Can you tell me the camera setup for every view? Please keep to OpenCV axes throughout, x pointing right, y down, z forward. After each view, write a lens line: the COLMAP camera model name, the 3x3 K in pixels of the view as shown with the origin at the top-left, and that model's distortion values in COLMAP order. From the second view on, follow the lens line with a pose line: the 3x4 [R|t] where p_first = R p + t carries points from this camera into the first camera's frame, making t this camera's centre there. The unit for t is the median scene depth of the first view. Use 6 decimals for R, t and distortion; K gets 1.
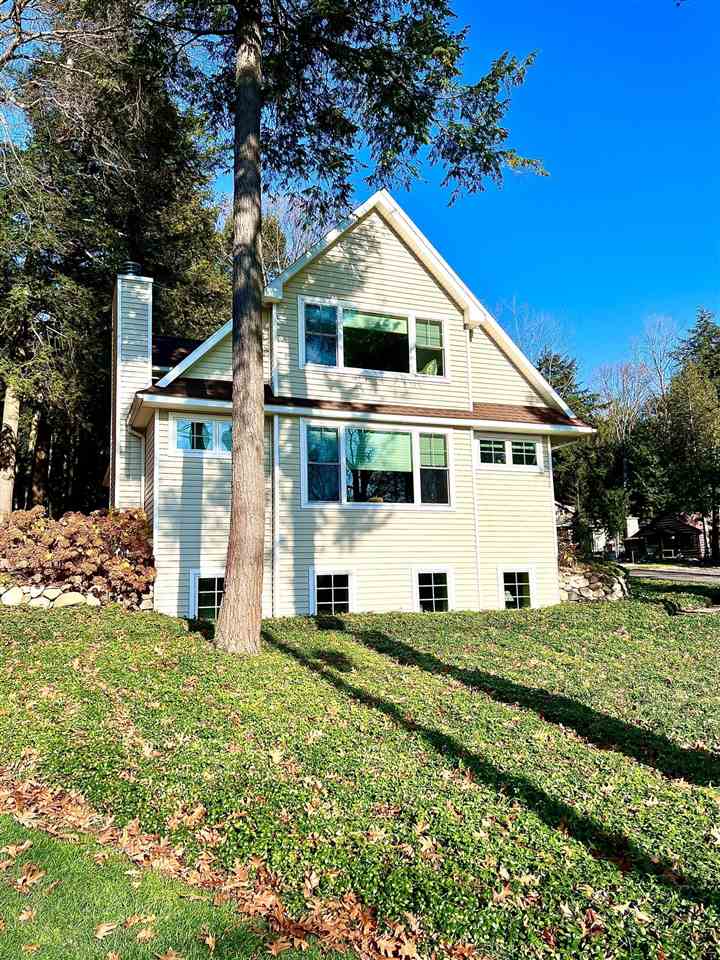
lens RADIAL K [[717.4, 0, 360.0], [0, 717.4, 480.0], [0, 0, 1]] dist [0.083590, -0.094506]
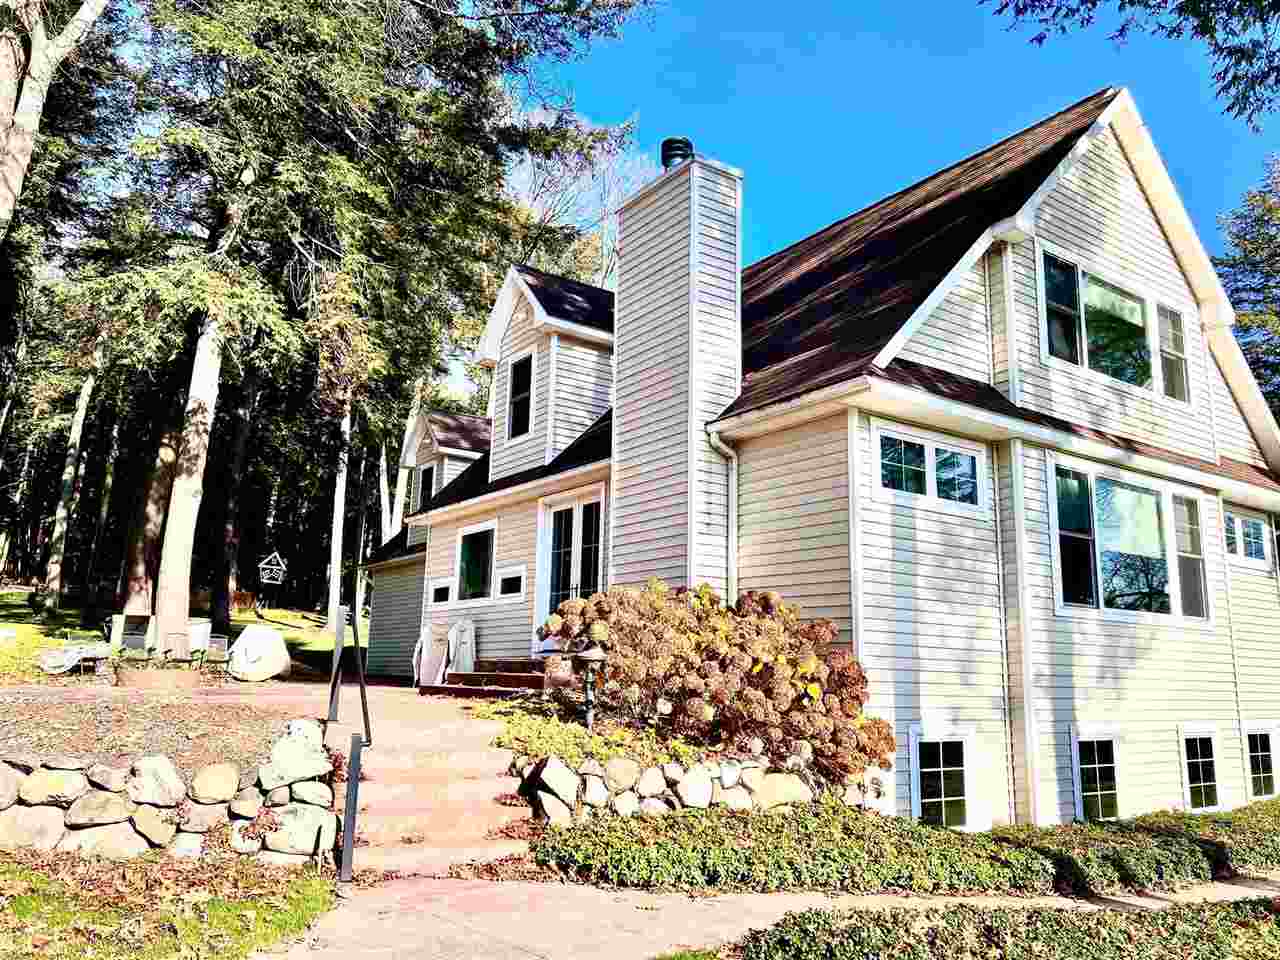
lens RADIAL K [[956.6, 0, 640.0], [0, 956.6, 480.0], [0, 0, 1]] dist [0.083590, -0.094506]
pose [[0.970410, 0.093082, 0.222801, -0.538322], [-0.081421, 0.994812, -0.060986, 0.007375], [-0.227322, 0.041040, 0.972955, 0.334289]]
